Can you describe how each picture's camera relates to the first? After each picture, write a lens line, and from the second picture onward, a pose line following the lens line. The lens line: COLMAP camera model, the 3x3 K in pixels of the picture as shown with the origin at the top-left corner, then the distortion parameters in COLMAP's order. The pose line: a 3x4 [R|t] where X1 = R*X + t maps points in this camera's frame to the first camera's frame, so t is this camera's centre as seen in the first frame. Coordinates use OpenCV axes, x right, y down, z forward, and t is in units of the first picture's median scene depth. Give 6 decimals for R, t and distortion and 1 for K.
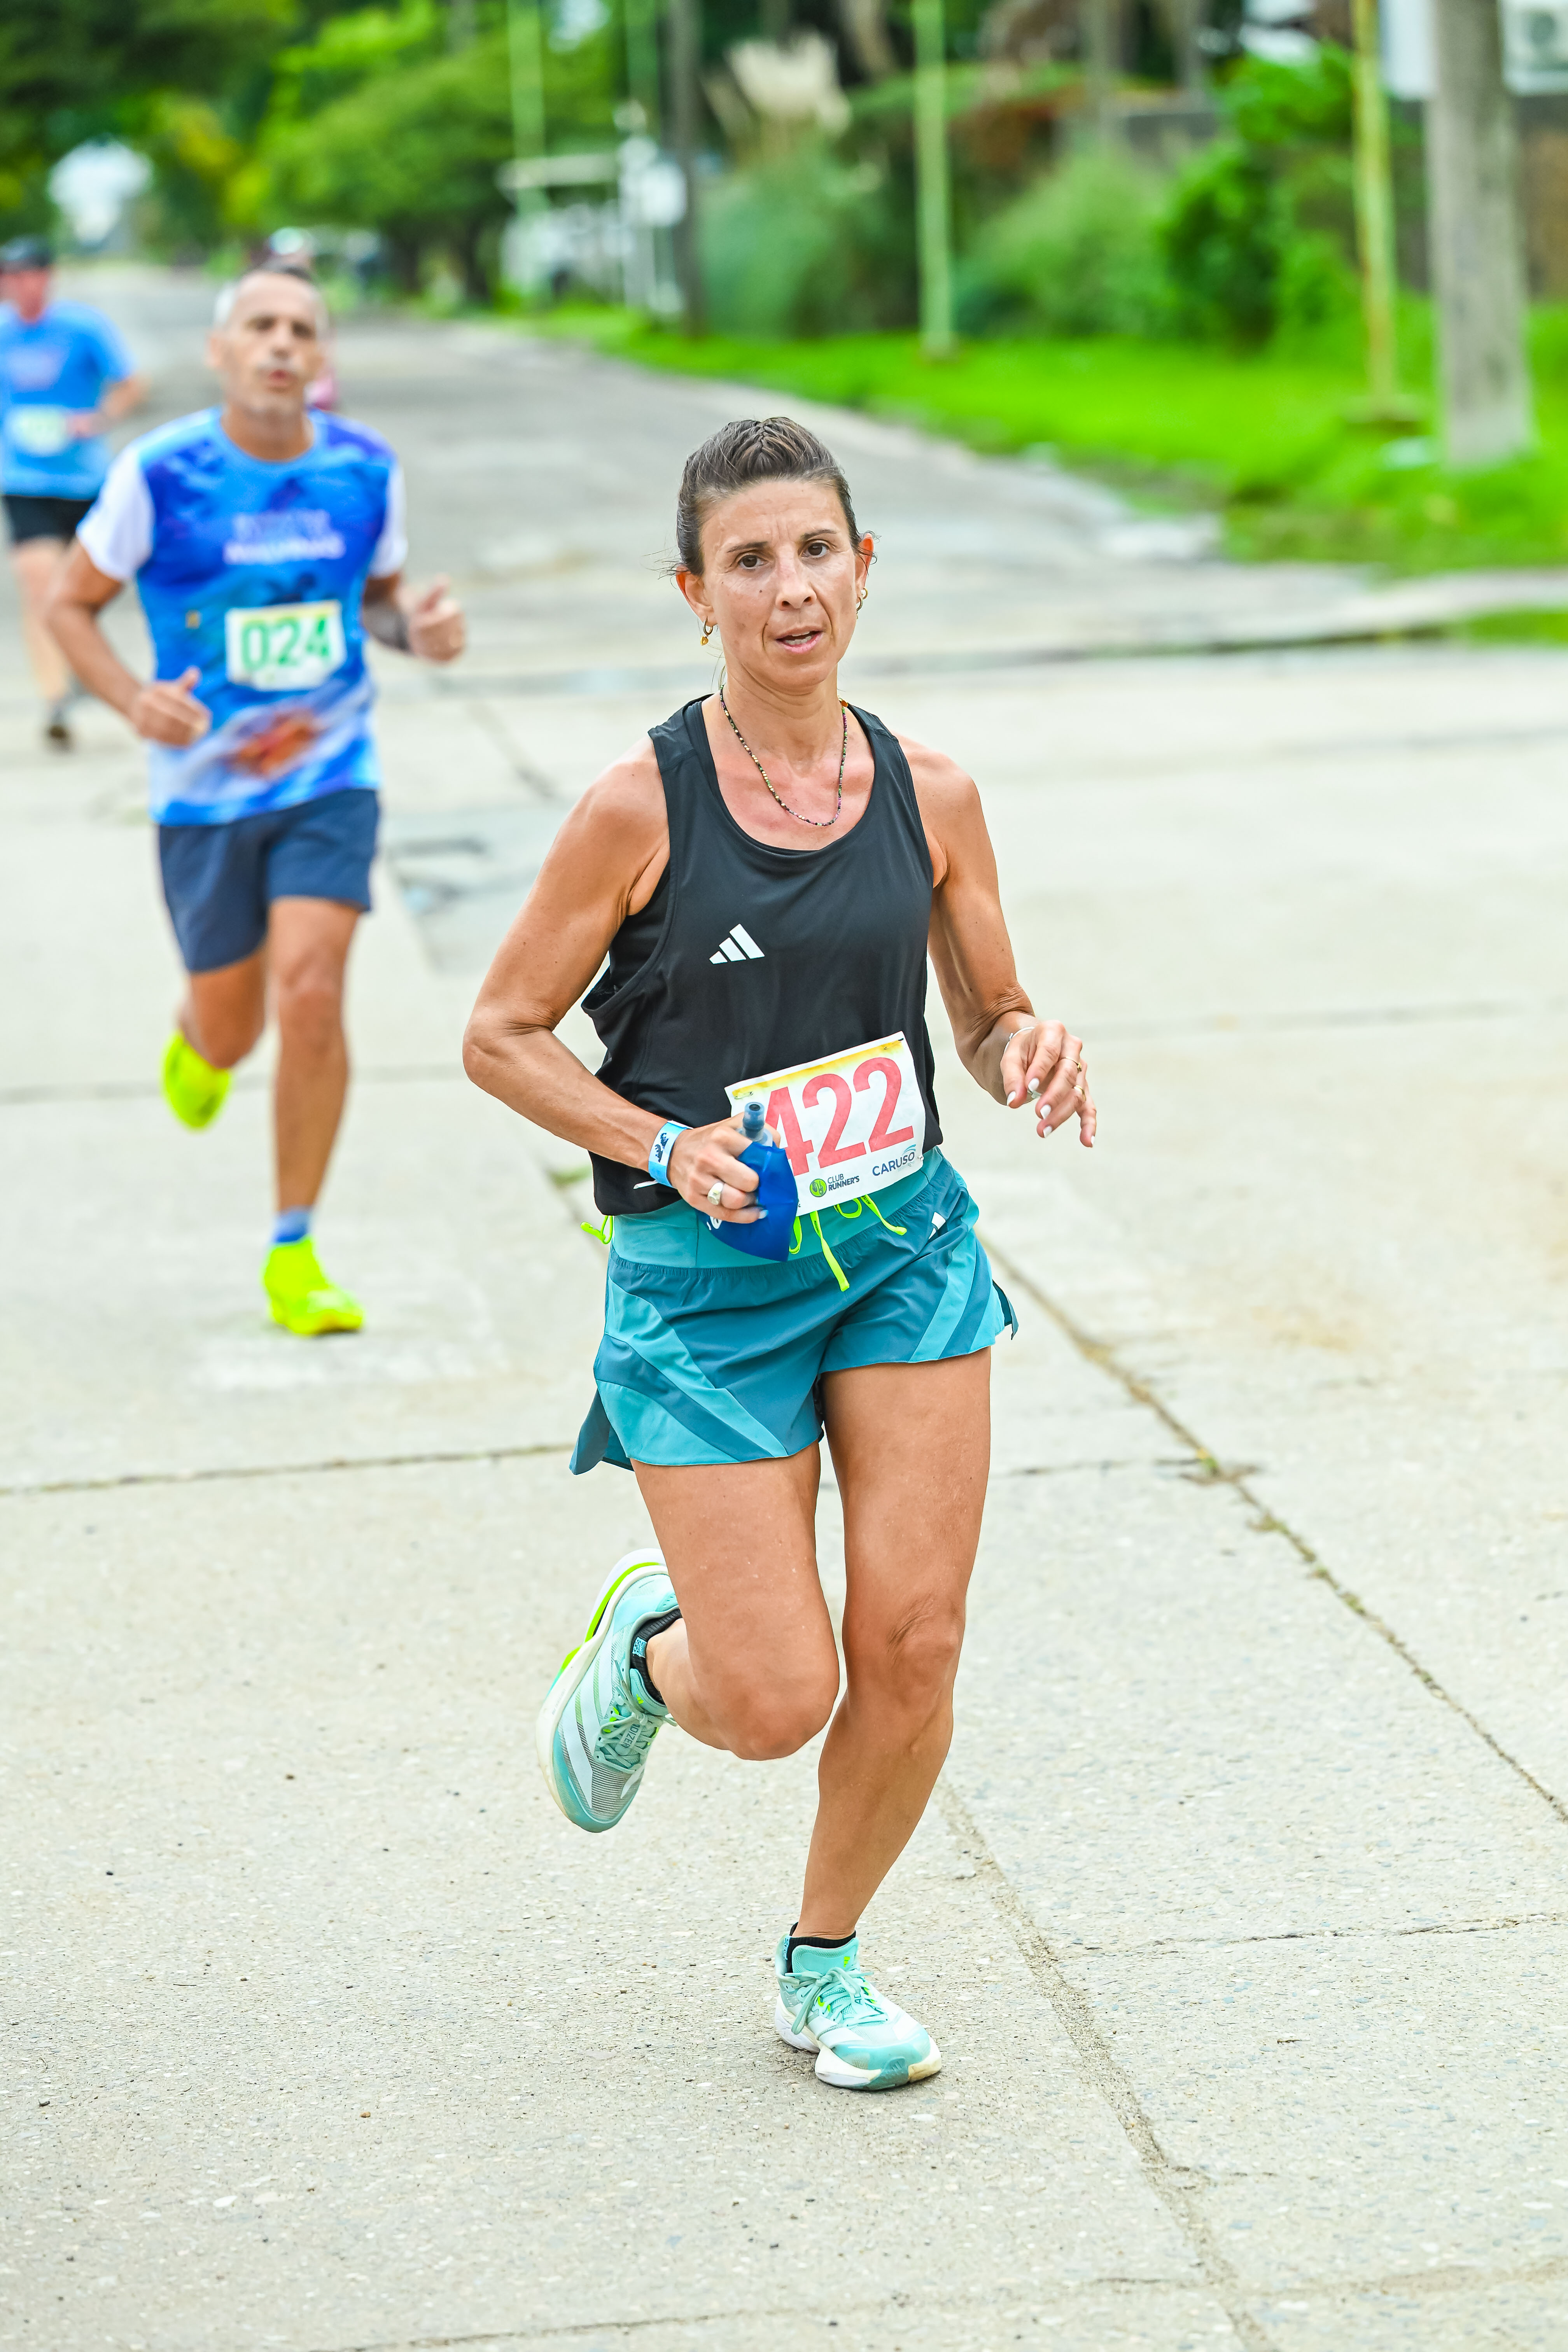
lens RADIAL K [[7457.9, 0, 734.6], [0, 7457.9, 1195.1], [0, 0, 1]] dist [0.079188, 0.000000]
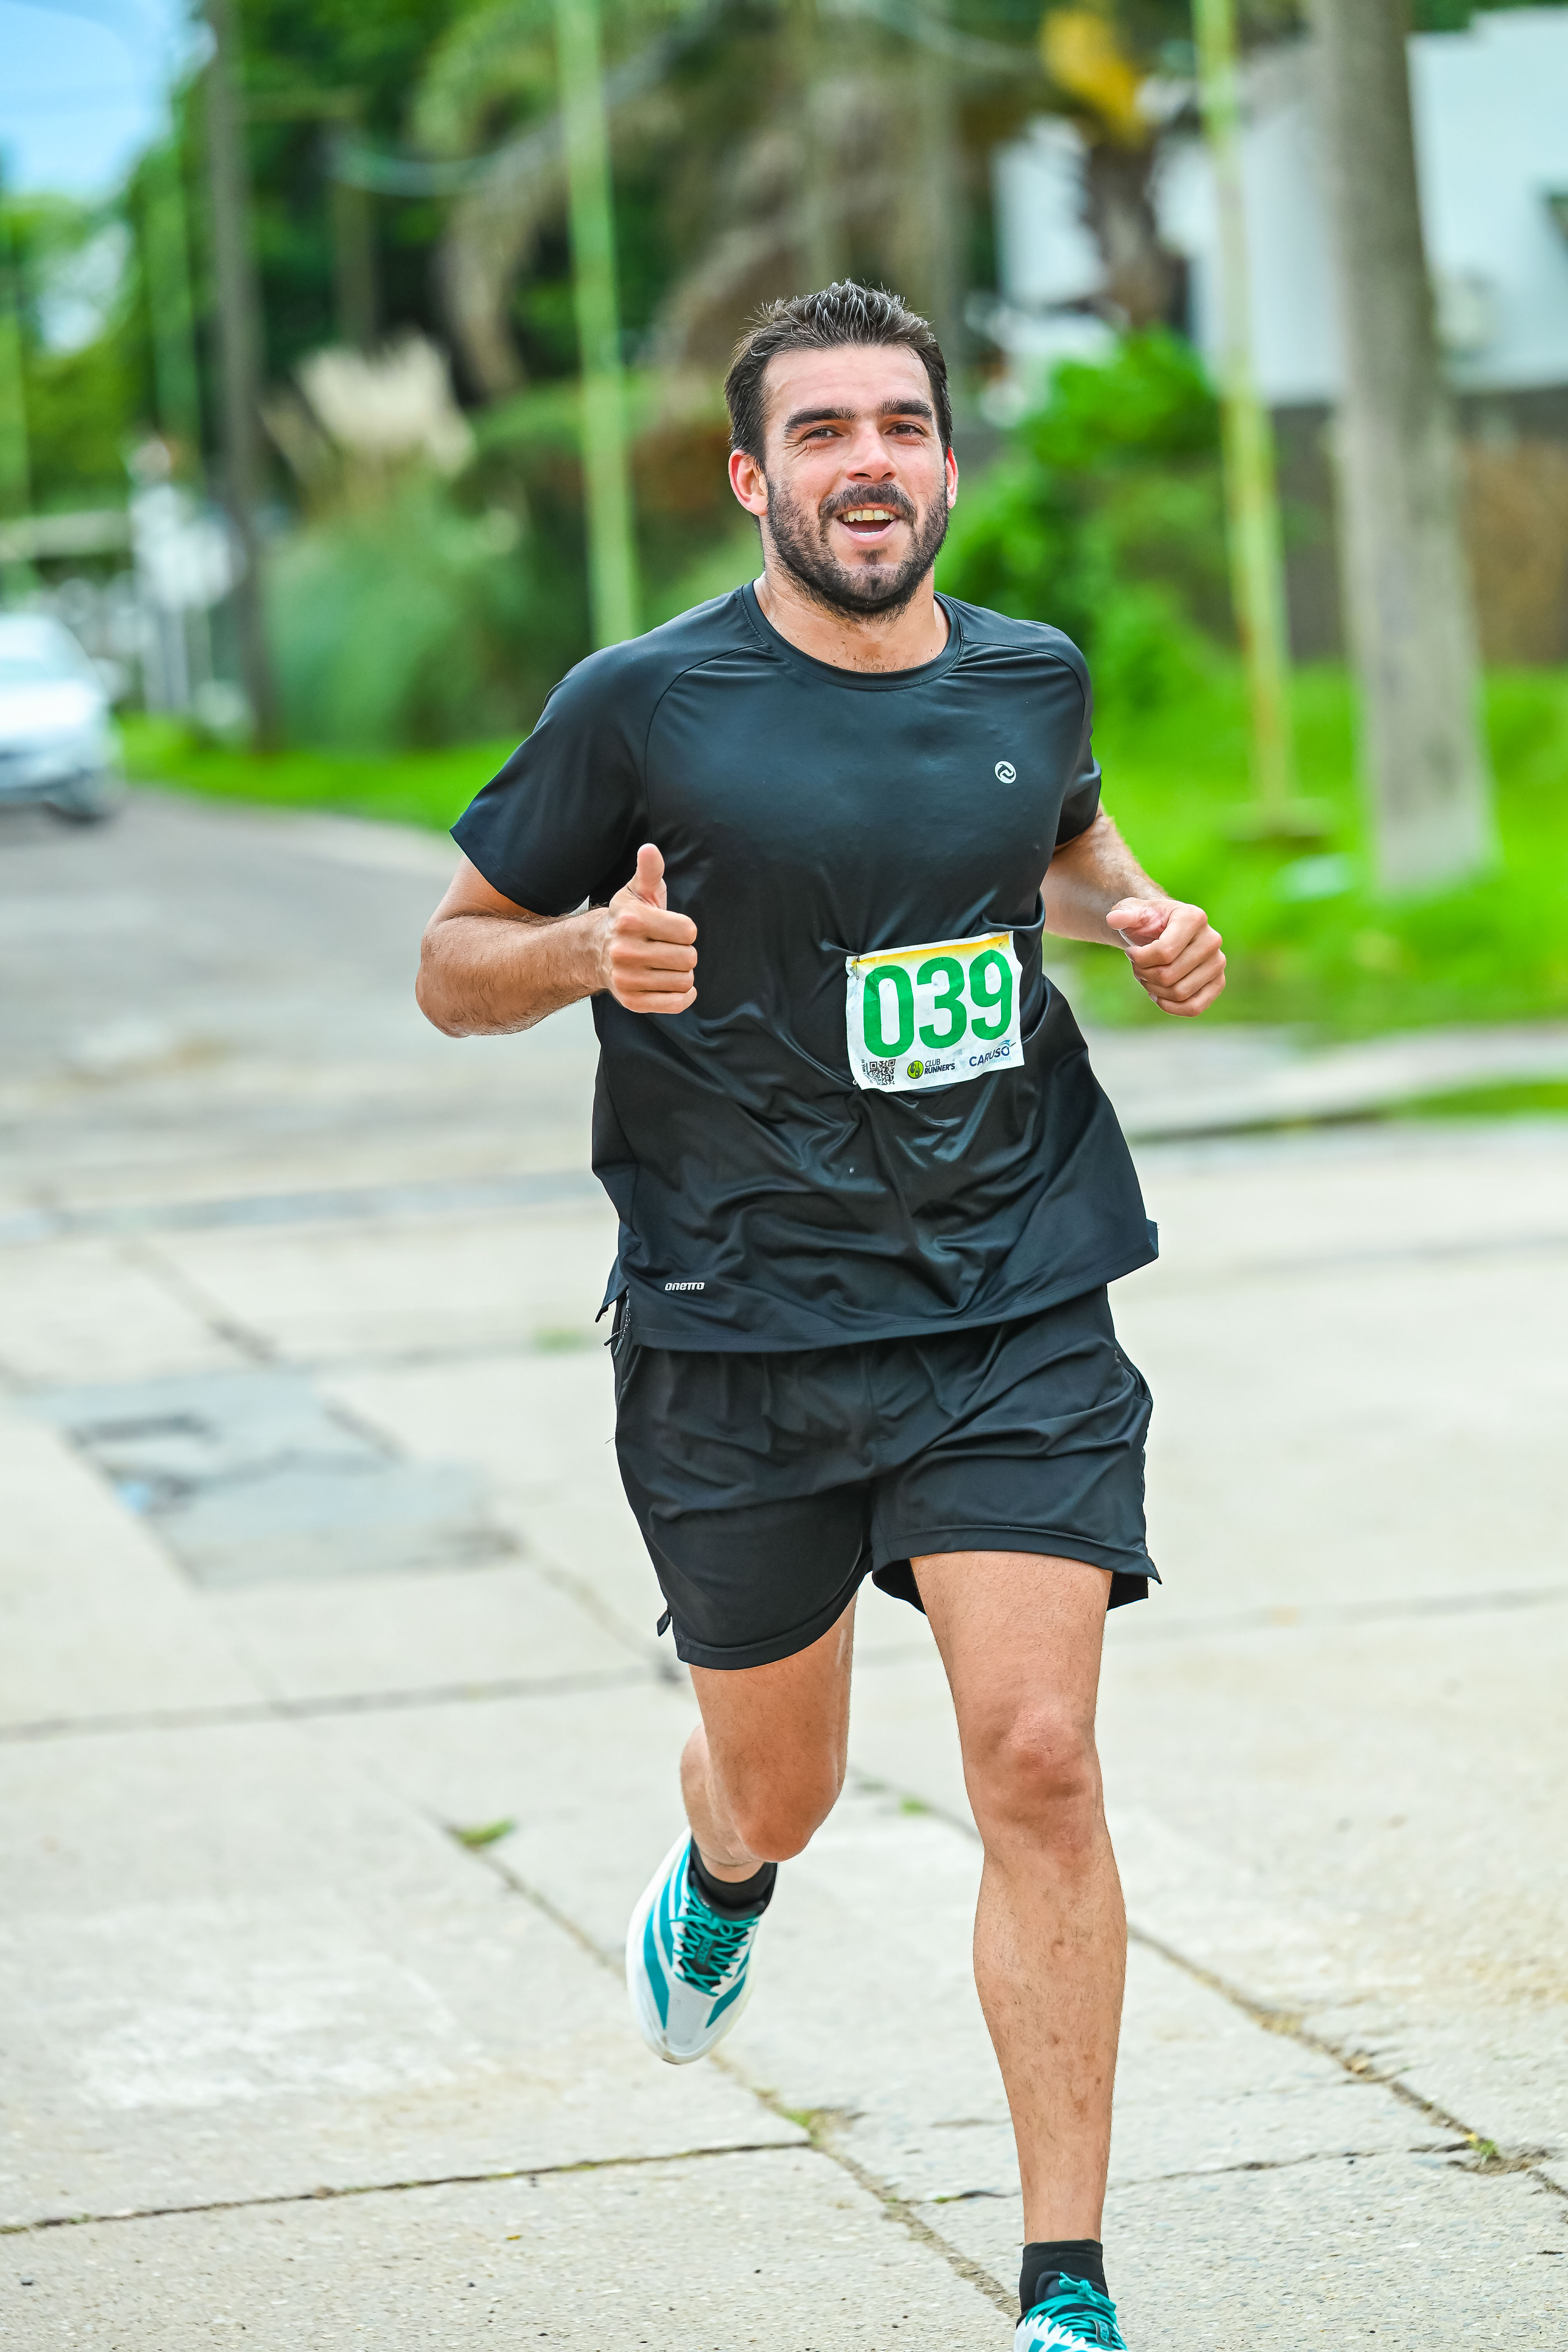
lens RADIAL K [[10387.6, 0, 780.7], [0, 10387.6, 1176.4], [0, 0, 1]] dist [0.046803, 0.000000]
pose [[0.998296, -0.029291, 0.050460, -0.050827], [0.032932, 0.996795, -0.072907, 0.010354], [-0.048162, 0.074445, 0.996061, -0.055168]]
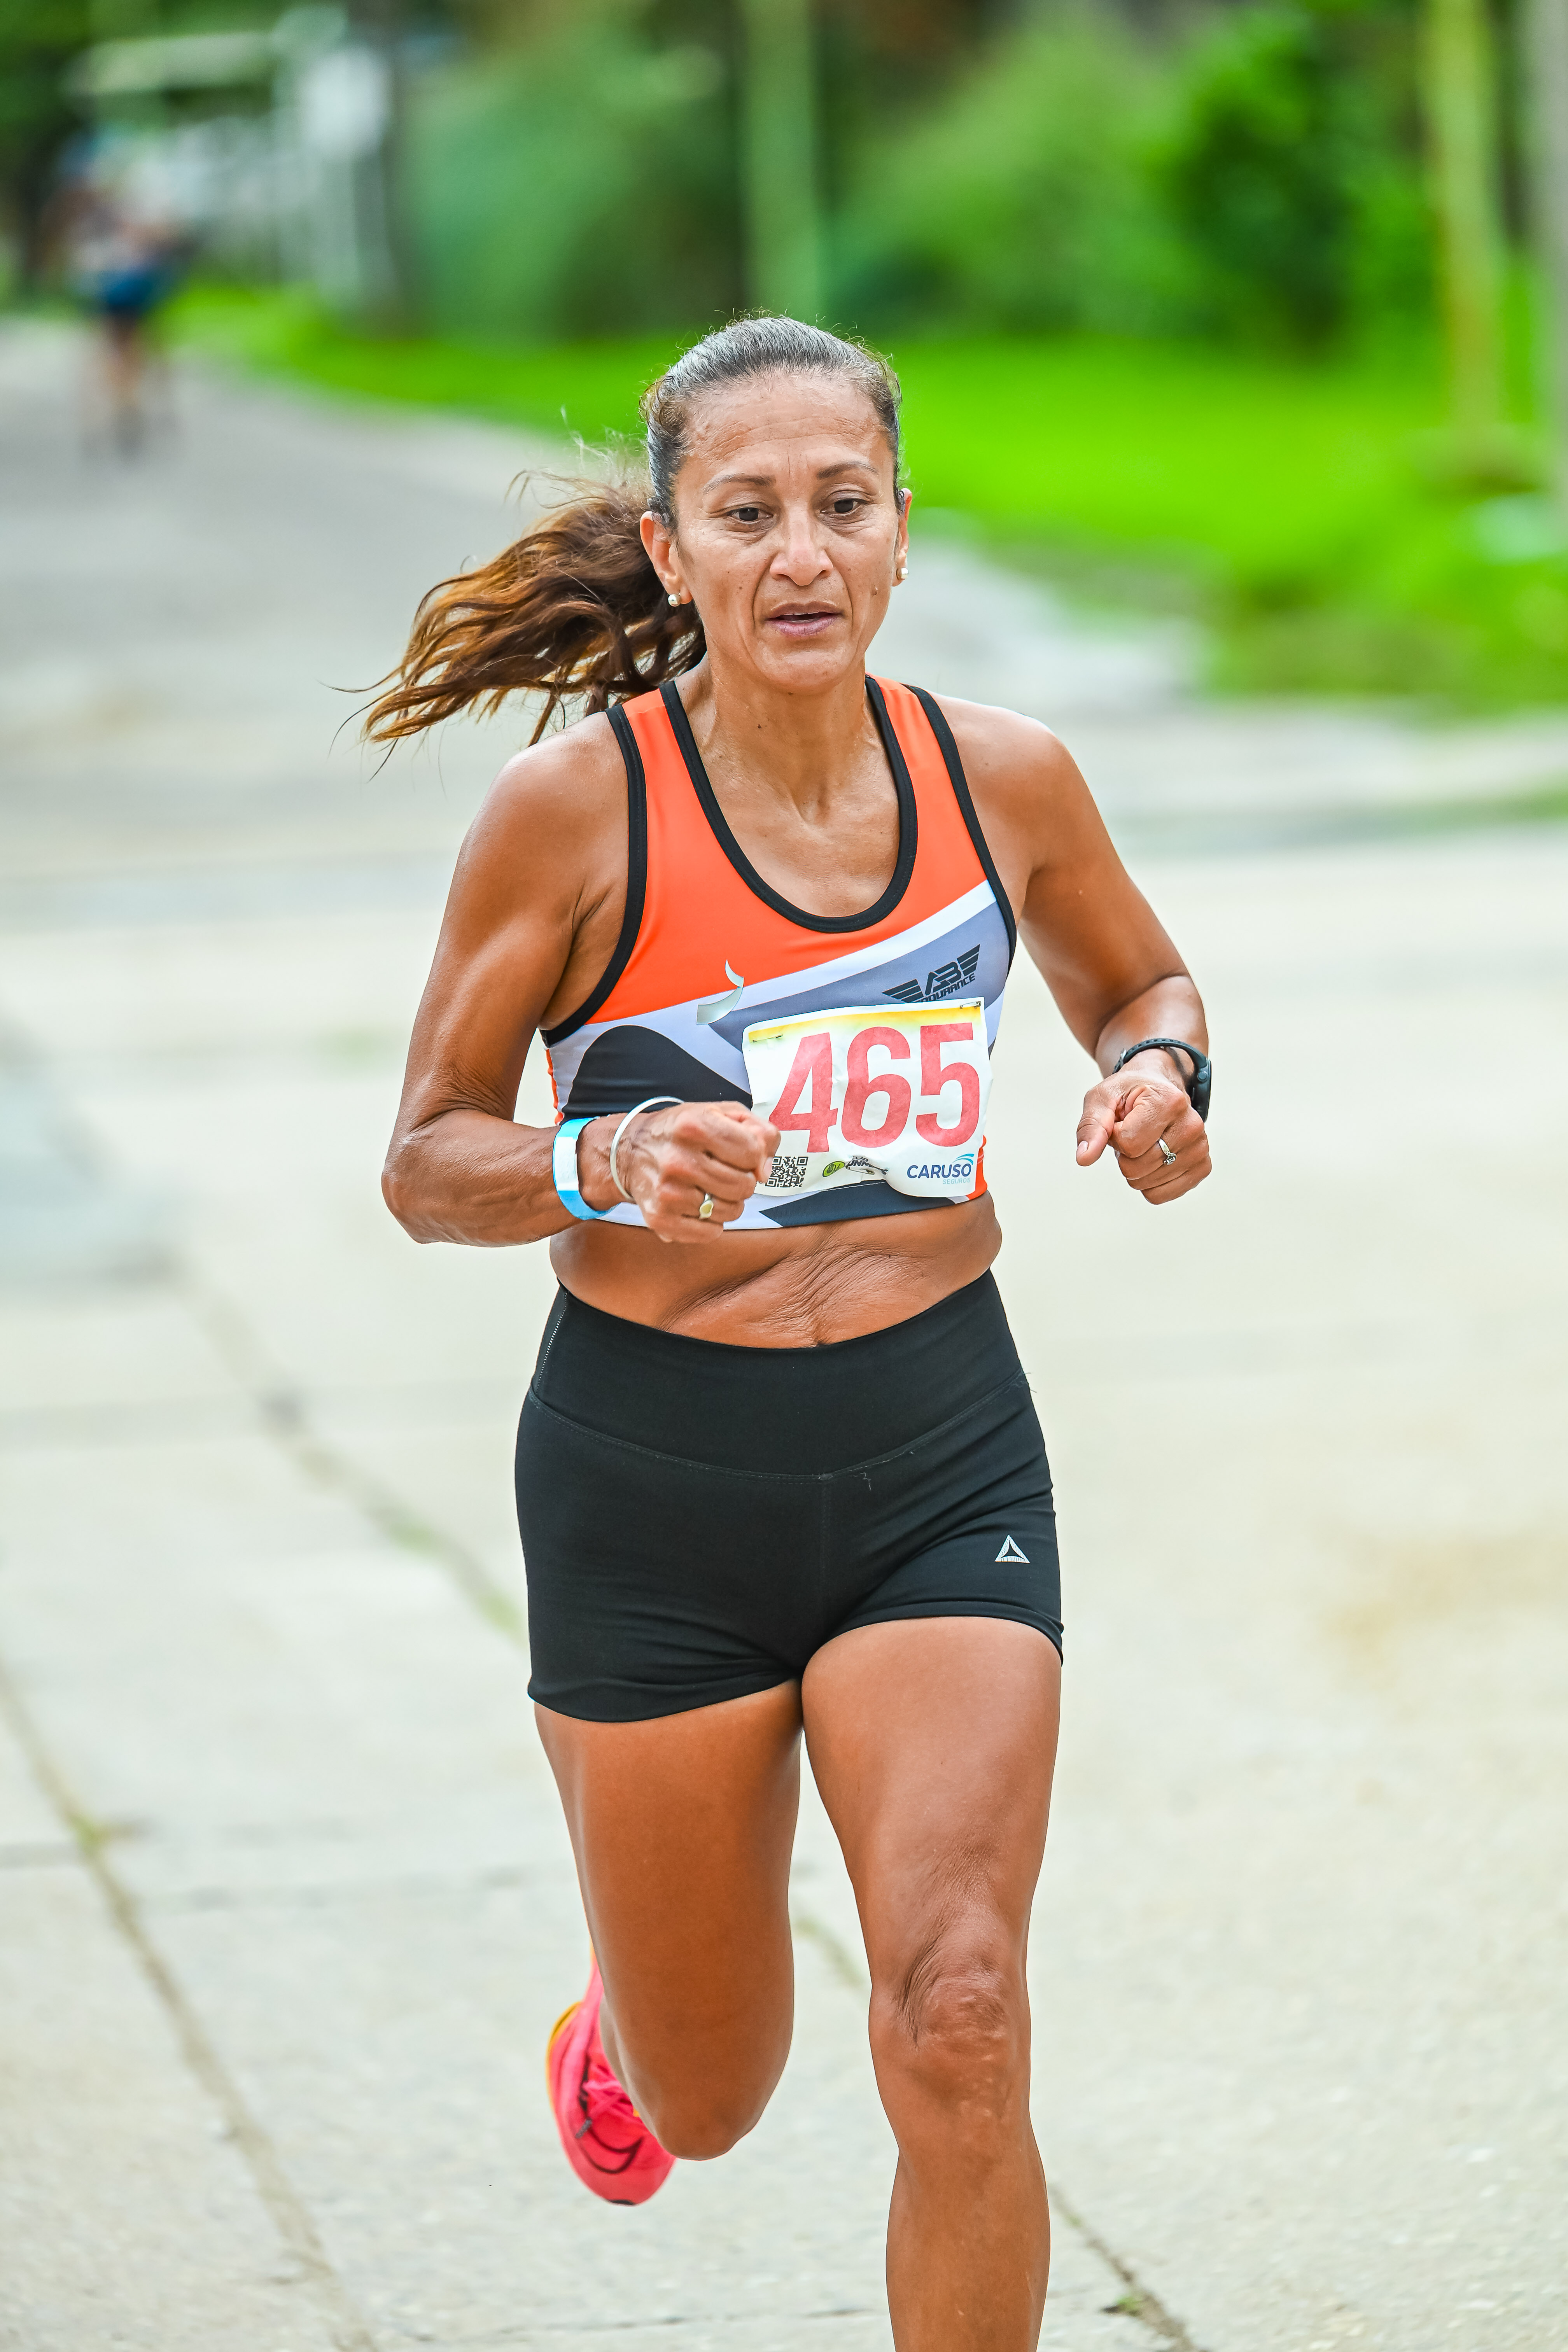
lens RADIAL K [[13426.2, 0, 784.4], [0, 13426.2, 1175.1], [0, 0, 1]] dist [-0.107197, 0.000000]
pose [[0.999807, -0.008902, 0.017512, 0.038624], [0.009810, 0.998574, -0.052477, 0.032319], [-0.017020, 0.052639, 0.998469, -0.272610]]
